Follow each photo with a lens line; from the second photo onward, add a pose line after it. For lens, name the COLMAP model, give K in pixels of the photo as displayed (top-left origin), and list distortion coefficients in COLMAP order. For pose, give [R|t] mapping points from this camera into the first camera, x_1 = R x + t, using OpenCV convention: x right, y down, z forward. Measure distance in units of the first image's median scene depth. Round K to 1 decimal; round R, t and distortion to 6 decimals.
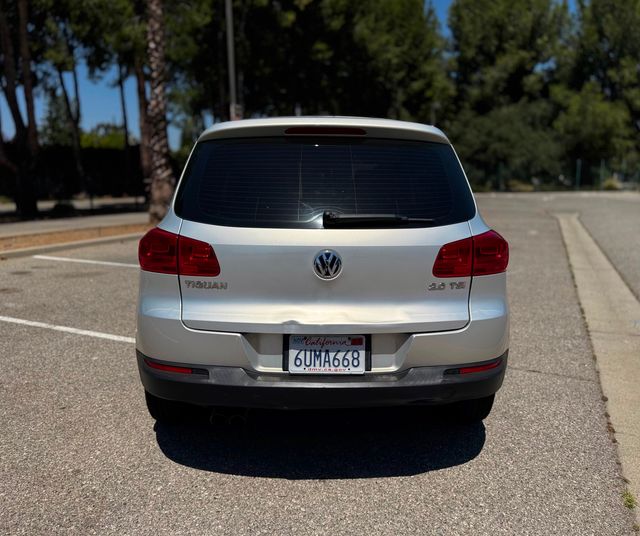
lens RADIAL K [[521.2, 0, 318.5], [0, 521.2, 270.3], [0, 0, 1]] dist [0.003898, -0.004241]
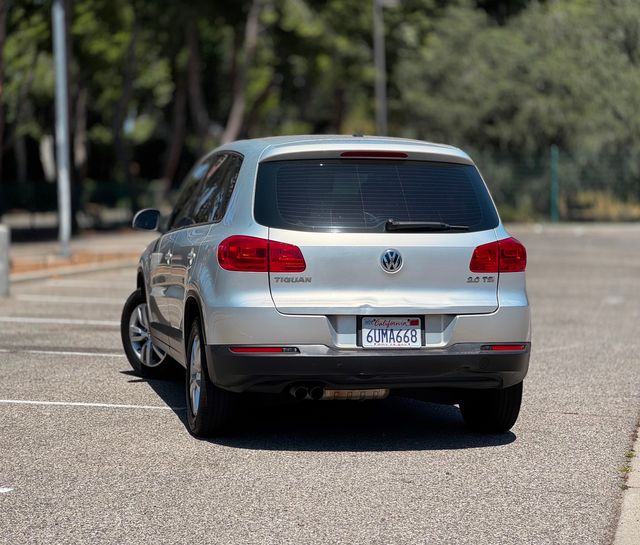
lens RADIAL K [[1683.6, 0, 318.8], [0, 1683.6, 272.3], [0, 0, 1]] dist [-0.825695, 16.969055]
pose [[0.982639, -0.006254, 0.185425, -0.137007], [0.028620, 0.992578, -0.118192, 0.074174], [-0.183309, 0.121447, 0.975525, -0.443735]]
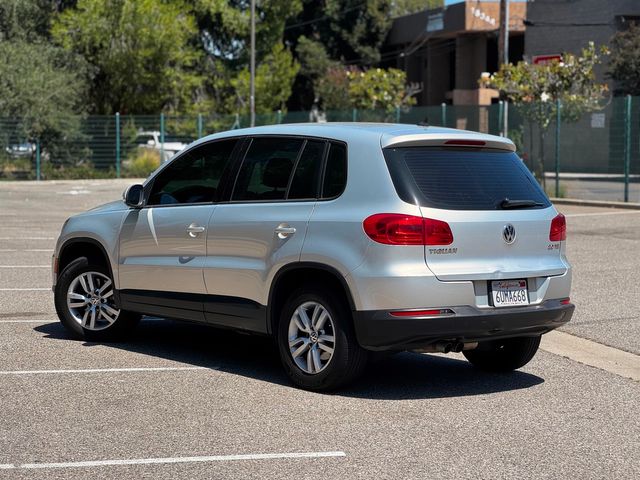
lens RADIAL K [[1429.8, 0, 331.5], [0, 1429.8, 239.2], [0, 0, 1]] dist [0.052050, 1.000460]
pose [[0.773539, -0.029016, 0.633084, -0.451991], [0.095311, 0.992916, -0.070949, 0.037781], [-0.626541, 0.115222, 0.770824, -0.283572]]
